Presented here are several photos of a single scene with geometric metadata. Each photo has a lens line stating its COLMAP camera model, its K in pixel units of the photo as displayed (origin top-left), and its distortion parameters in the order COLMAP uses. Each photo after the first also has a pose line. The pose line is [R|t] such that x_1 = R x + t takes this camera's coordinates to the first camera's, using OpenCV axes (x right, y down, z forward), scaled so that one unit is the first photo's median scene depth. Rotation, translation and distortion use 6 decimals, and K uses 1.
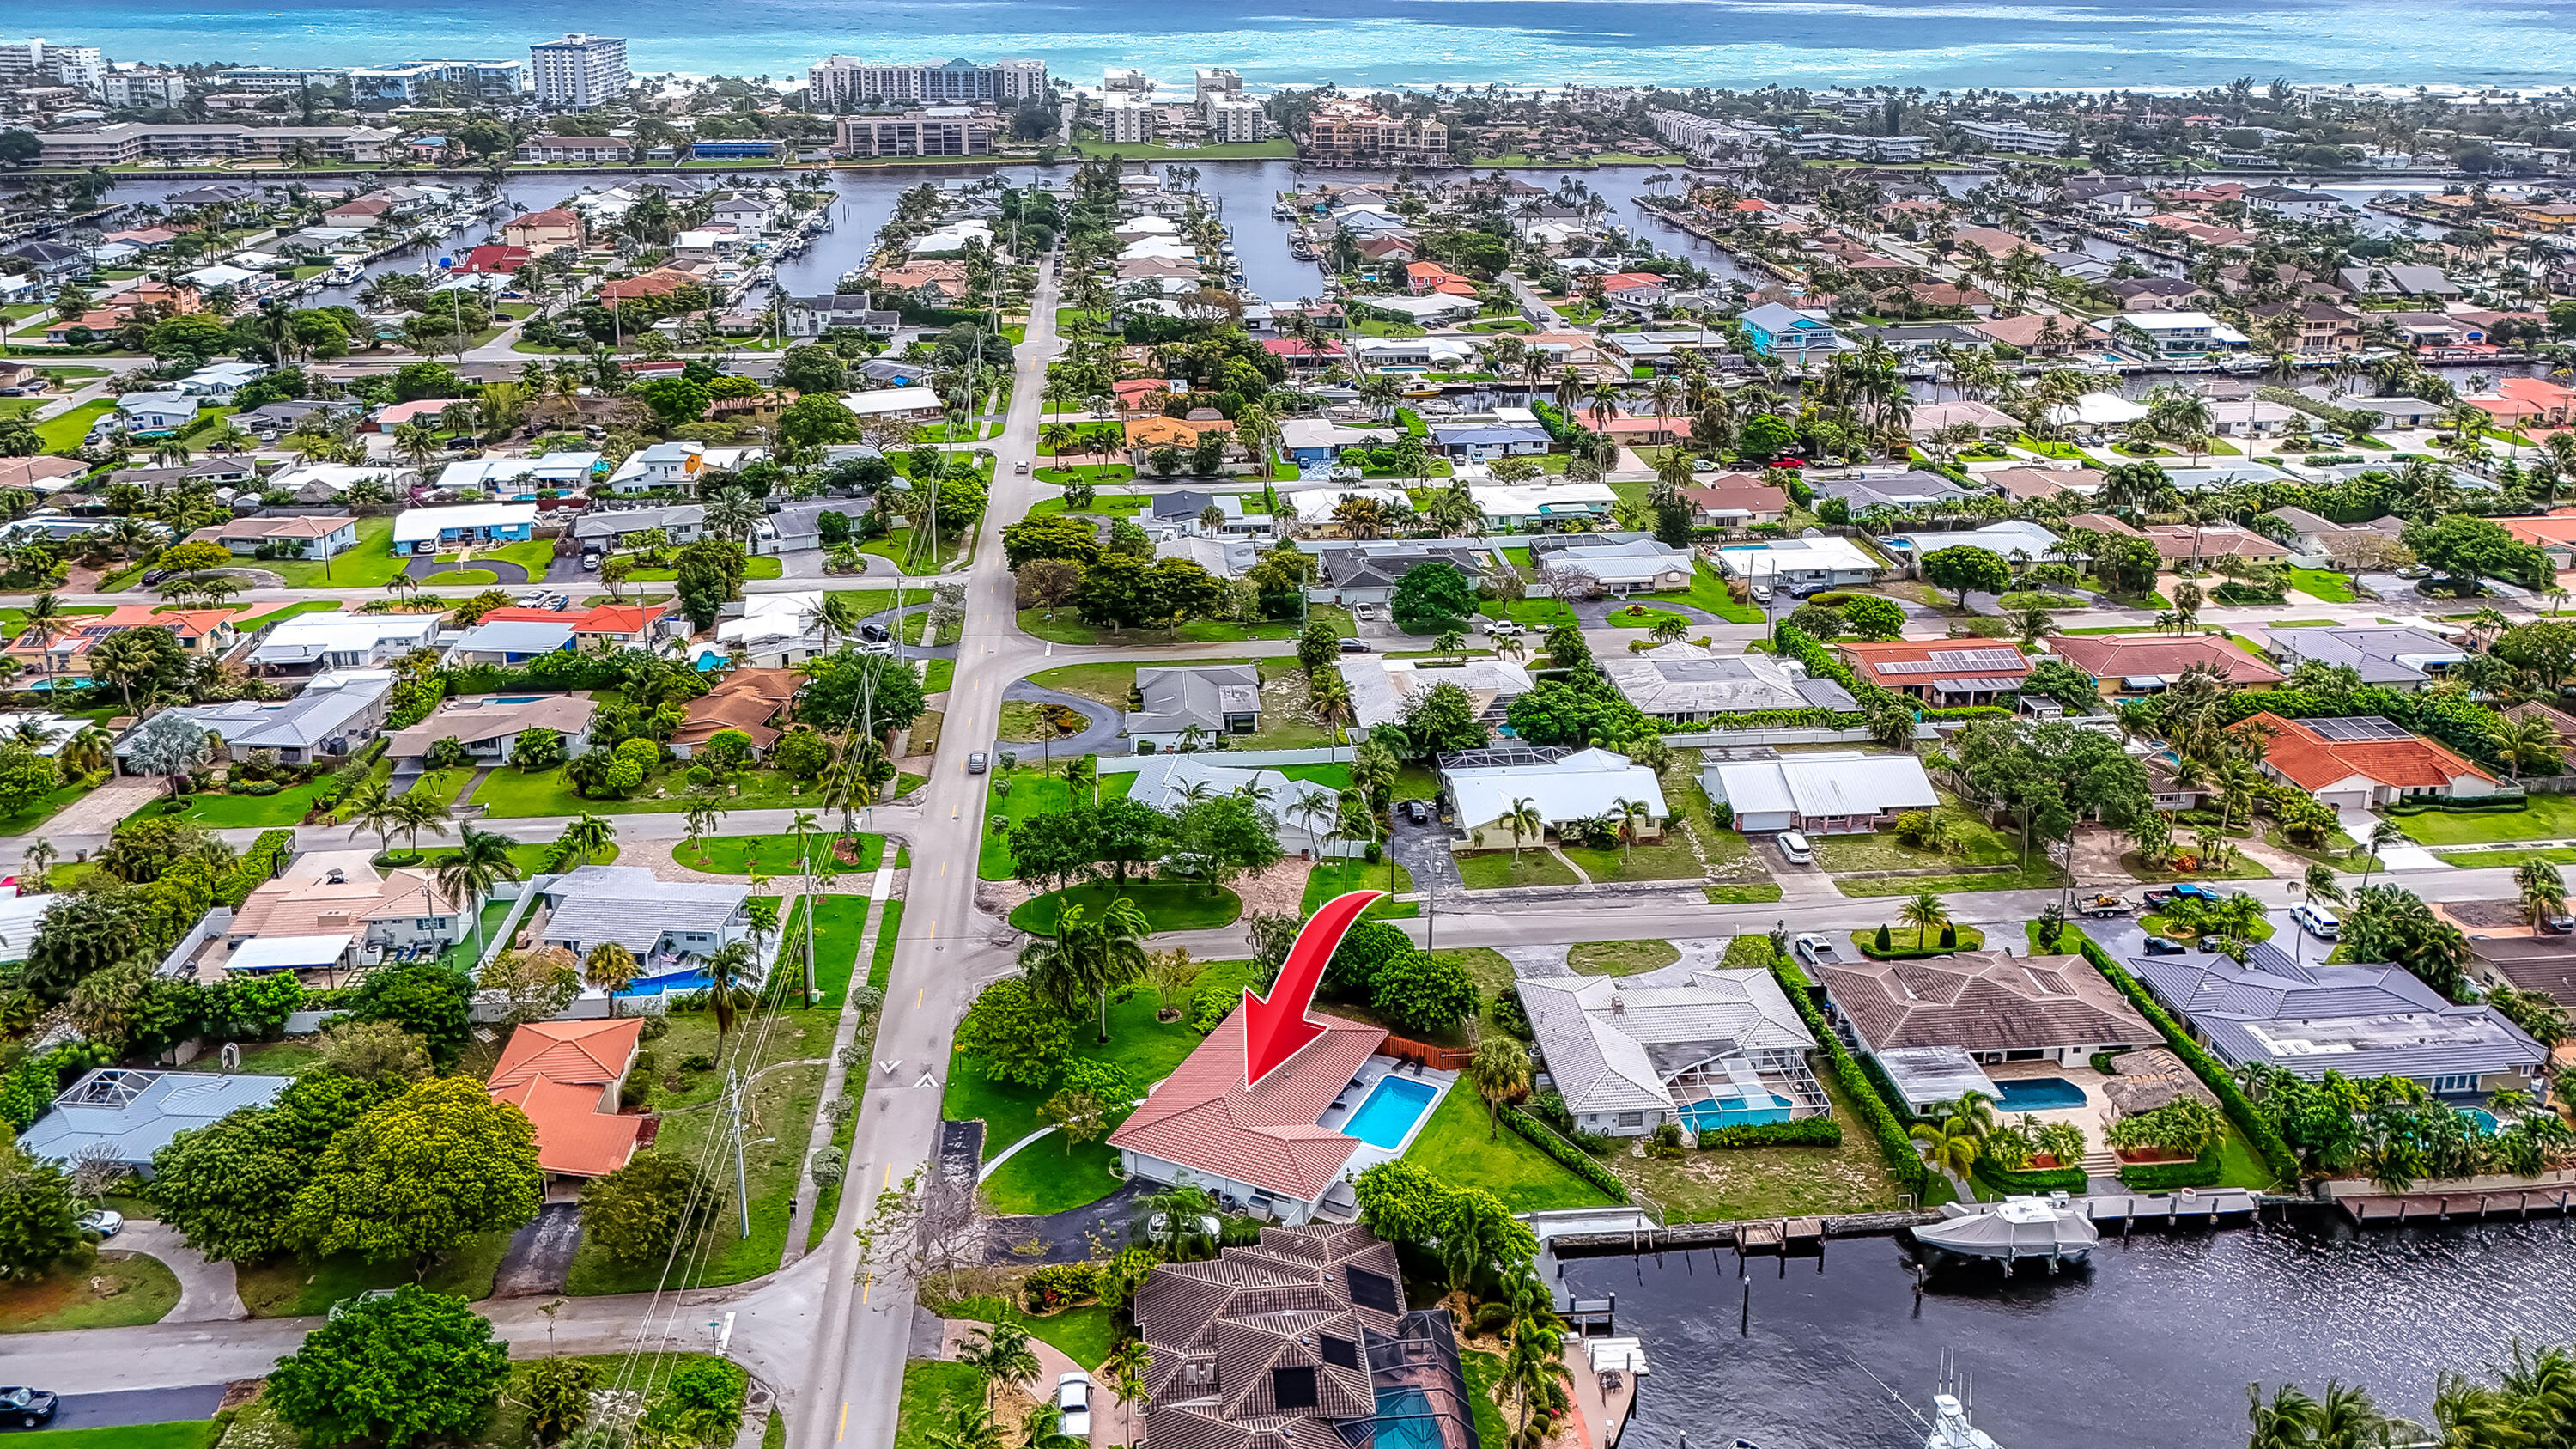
lens RADIAL K [[1926.8, 0, 1286.5], [0, 1926.8, 728.5], [0, 0, 1]] dist [0.060971, -0.051034]
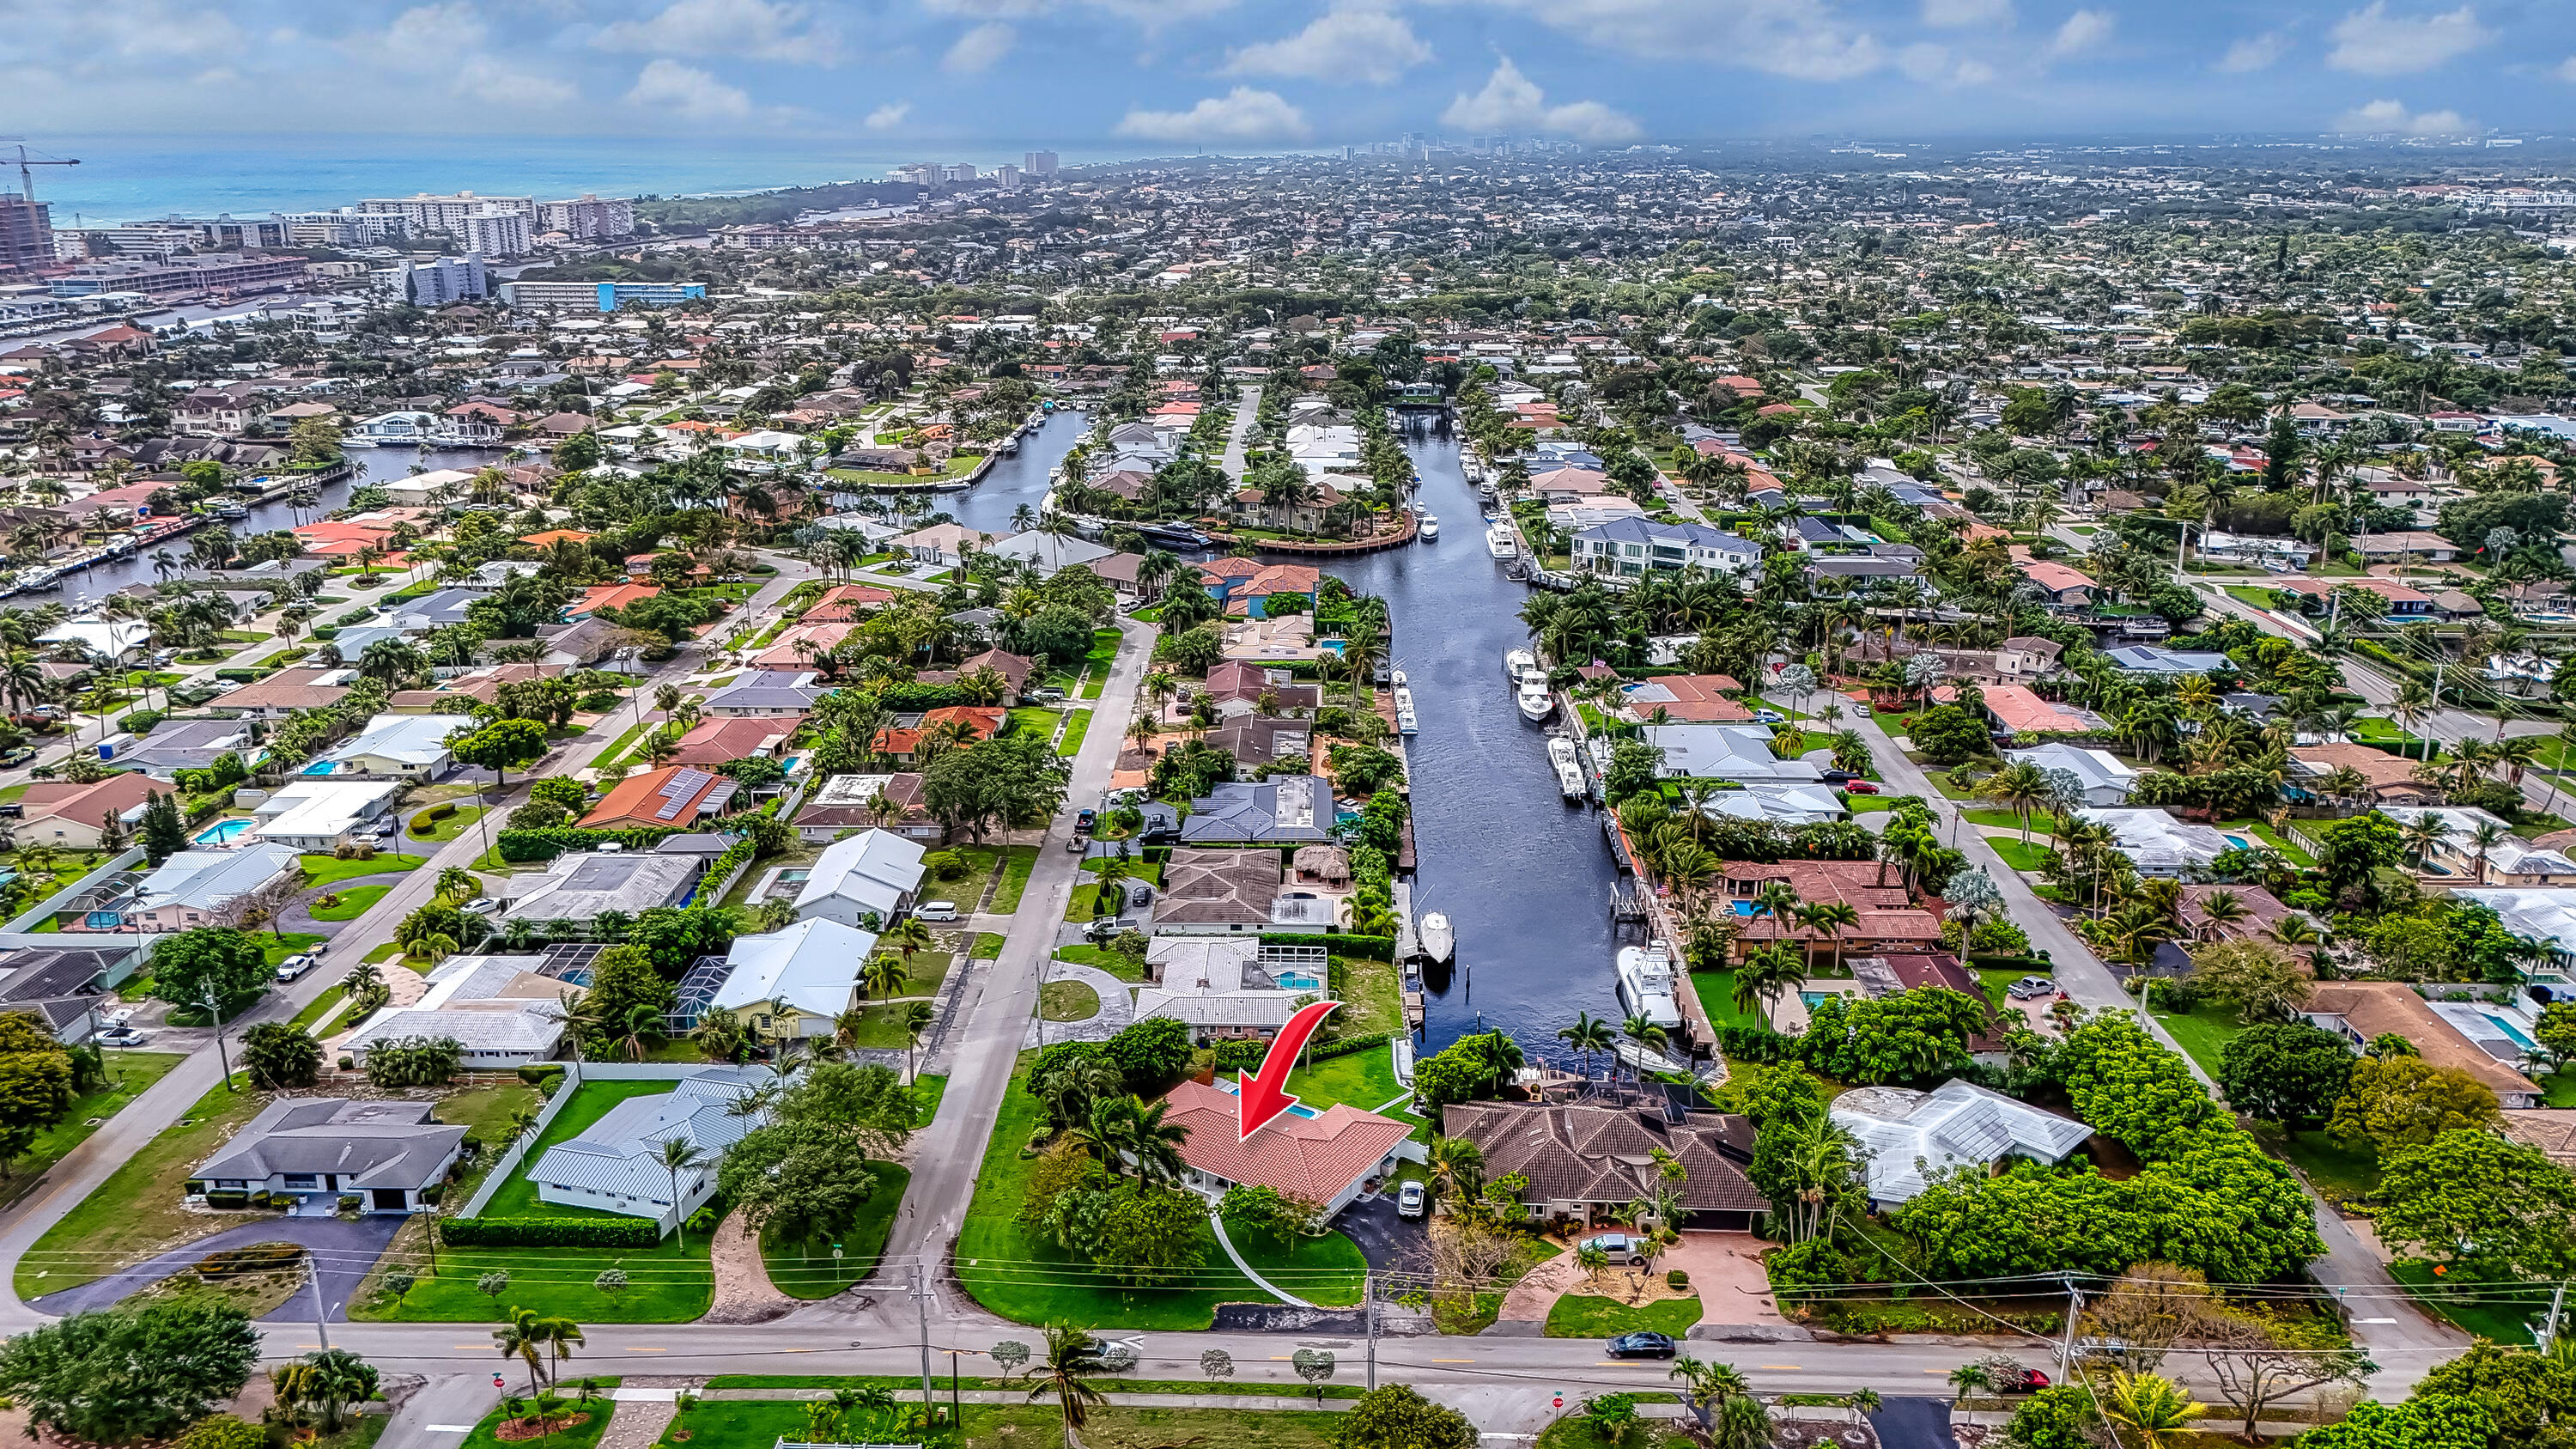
lens RADIAL K [[1926.8, 0, 1286.5], [0, 1926.8, 728.5], [0, 0, 1]] dist [0.060971, -0.051034]
pose [[0.120678, -0.302287, 0.945547, -0.661526], [0.377690, 0.894855, 0.237877, -0.197732], [-0.918034, 0.328417, 0.222160, 0.389462]]
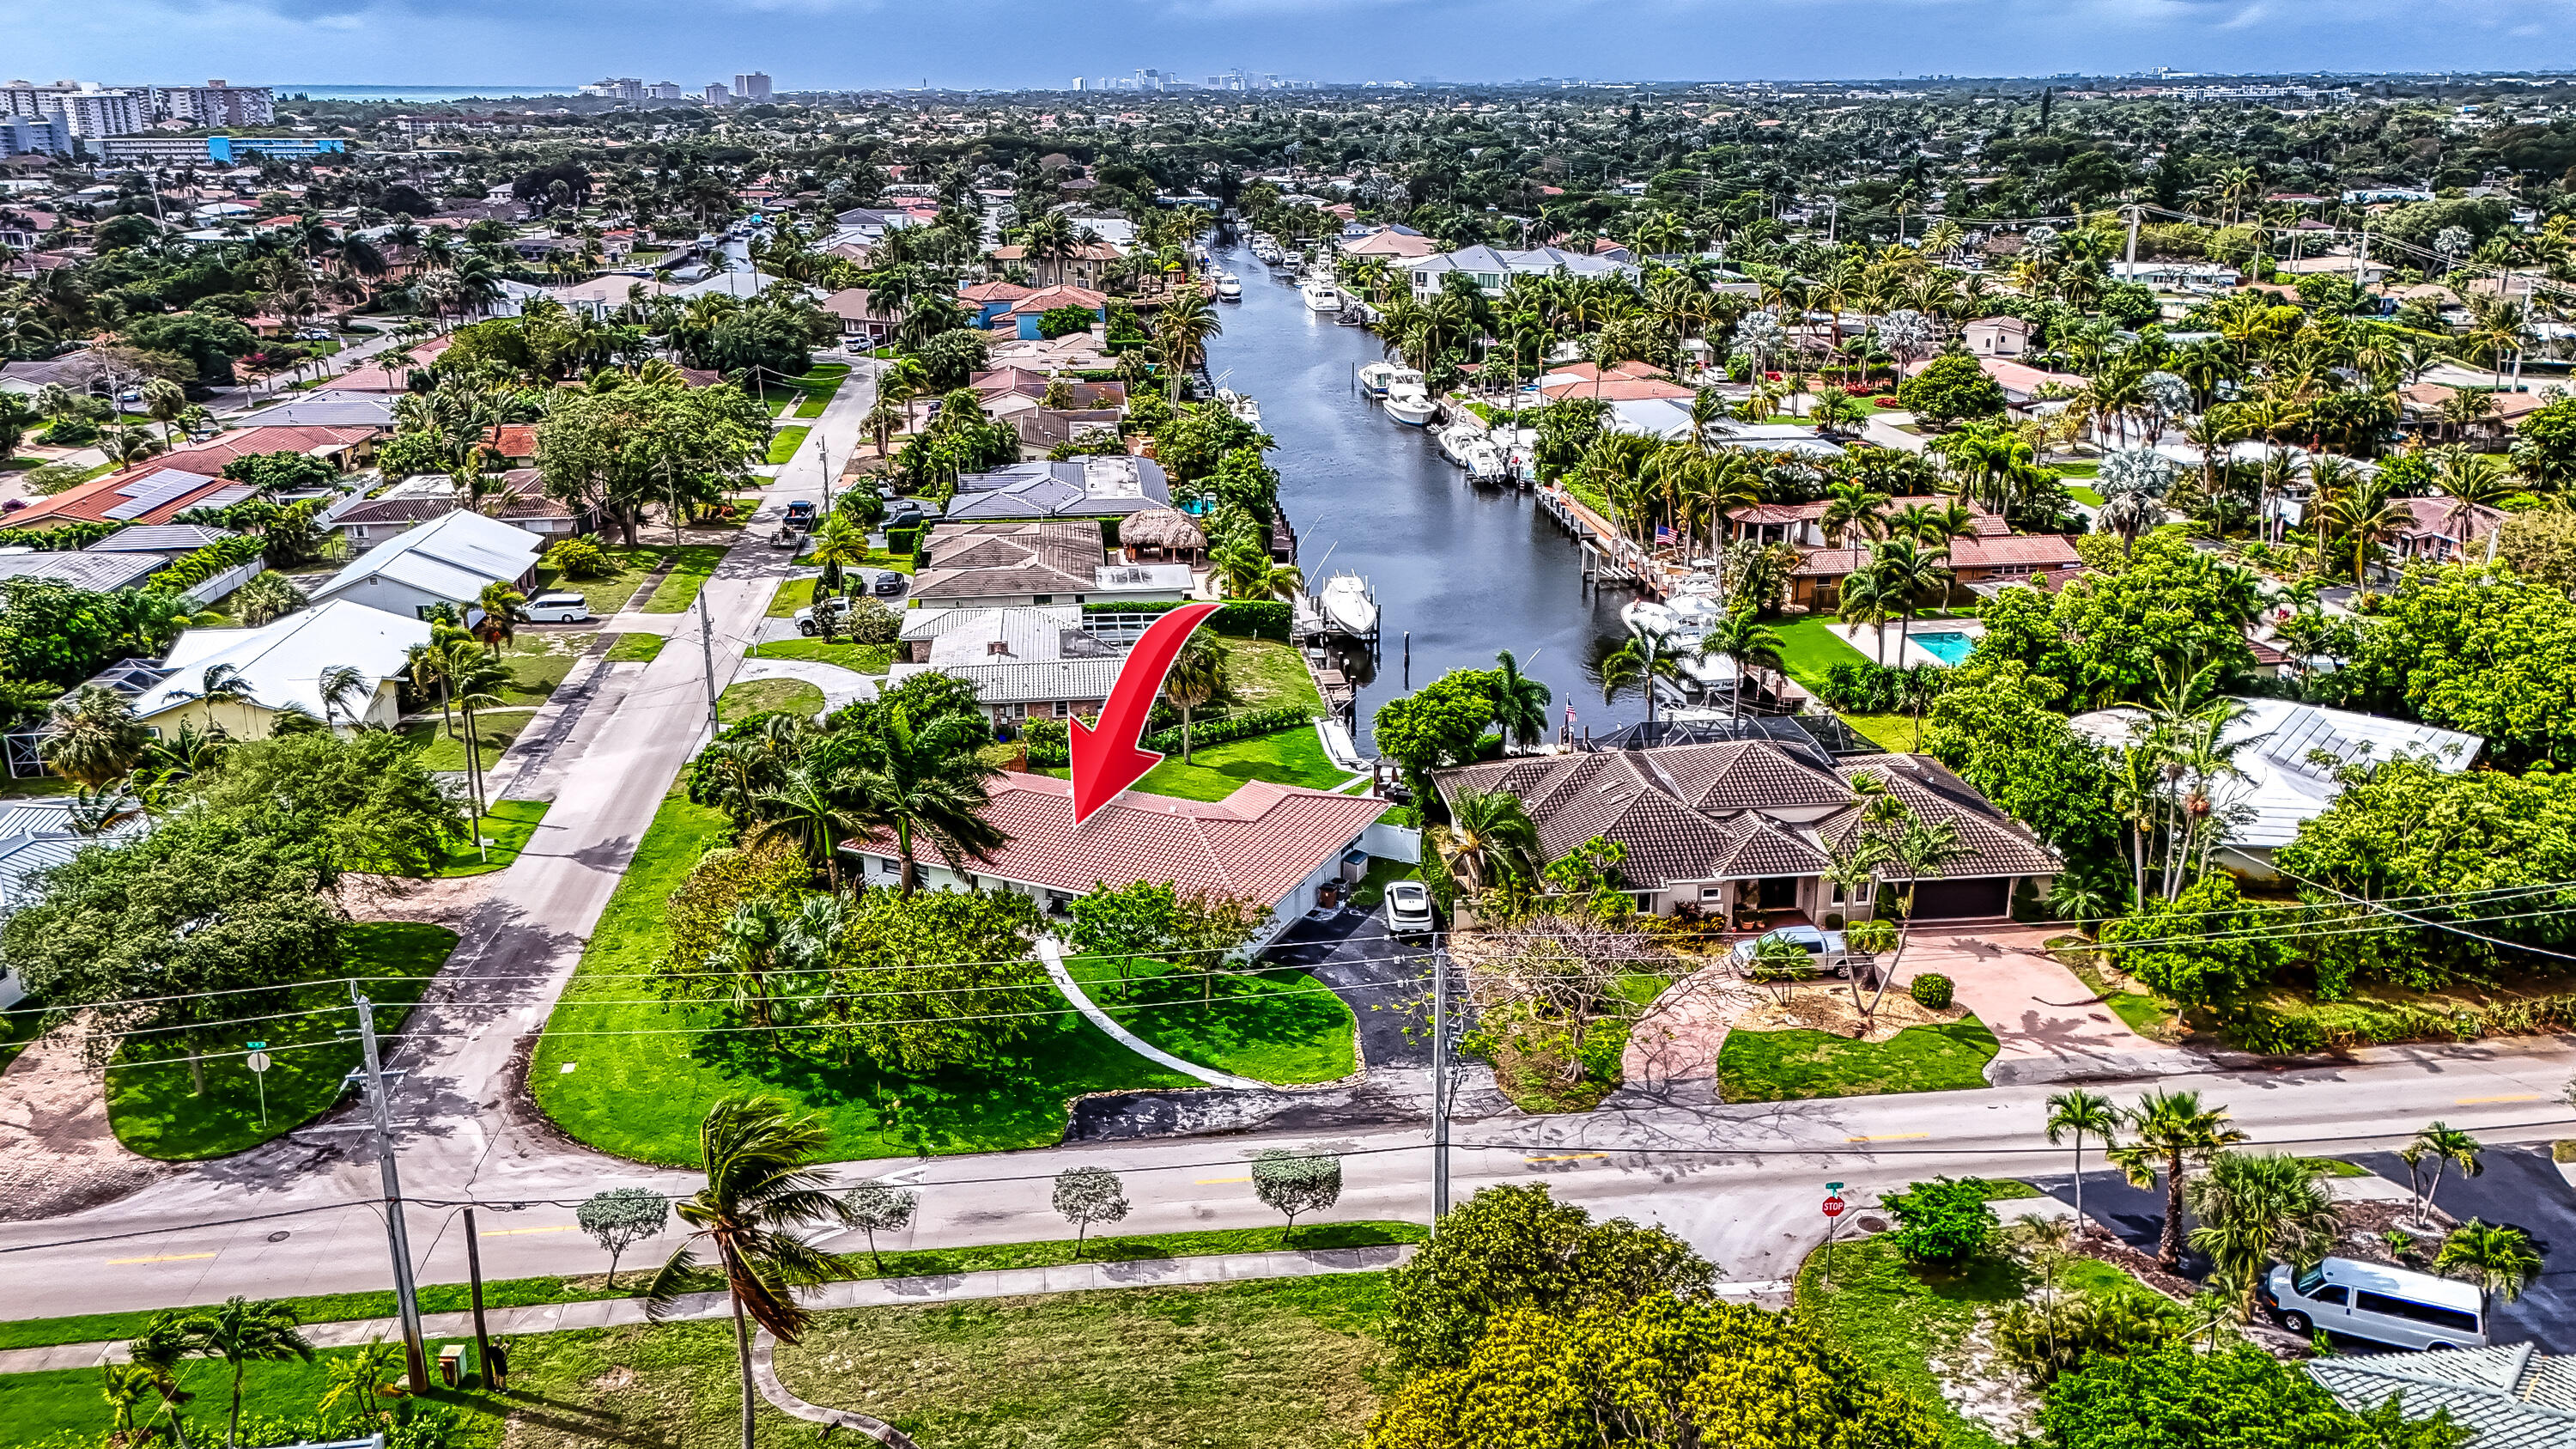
lens RADIAL K [[1917.2, 0, 1320.1], [0, 1917.2, 713.3], [0, 0, 1]] dist [0.086659, -0.098451]
pose [[-0.028536, -0.314329, 0.948885, -0.389841], [0.381868, 0.873844, 0.300955, -0.012889], [-0.923776, 0.370937, 0.095096, 0.528683]]
